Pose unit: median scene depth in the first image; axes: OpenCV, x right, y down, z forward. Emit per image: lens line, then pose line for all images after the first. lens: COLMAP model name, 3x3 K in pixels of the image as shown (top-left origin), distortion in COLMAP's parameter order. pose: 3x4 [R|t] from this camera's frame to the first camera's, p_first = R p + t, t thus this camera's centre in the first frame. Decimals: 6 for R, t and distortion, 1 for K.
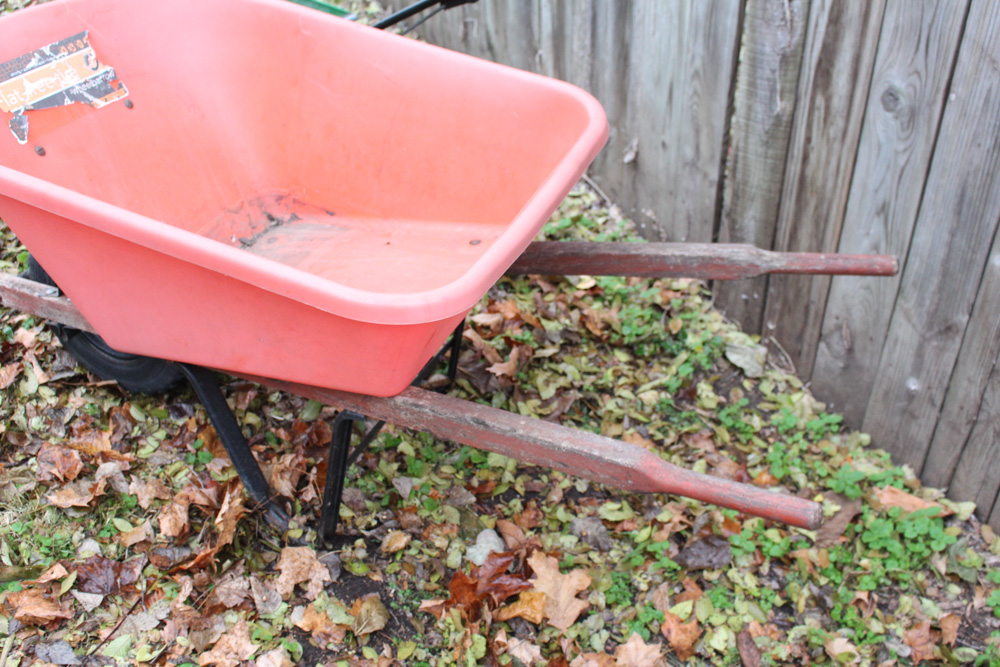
lens RADIAL K [[1092.9, 0, 499.4], [0, 1092.9, 334.9], [0, 0, 1]] dist [-0.080515, 0.000000]
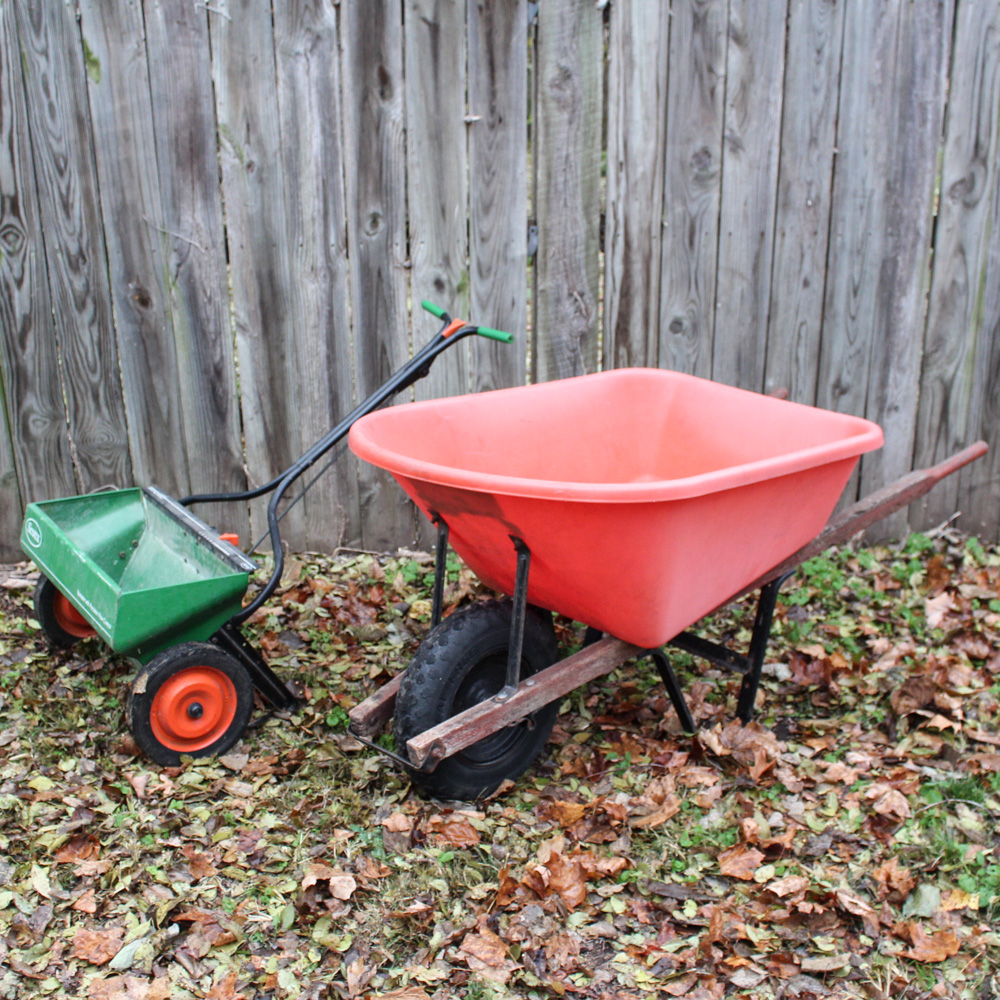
lens RADIAL K [[1467.0, 0, 495.3], [0, 1467.0, 502.7], [0, 0, 1]] dist [-0.118726, 0.000000]
pose [[0.384610, -0.345317, 0.856055, -1.527446], [0.565576, 0.821083, 0.077107, -0.298175], [-0.729519, 0.454508, 0.511100, 0.210169]]
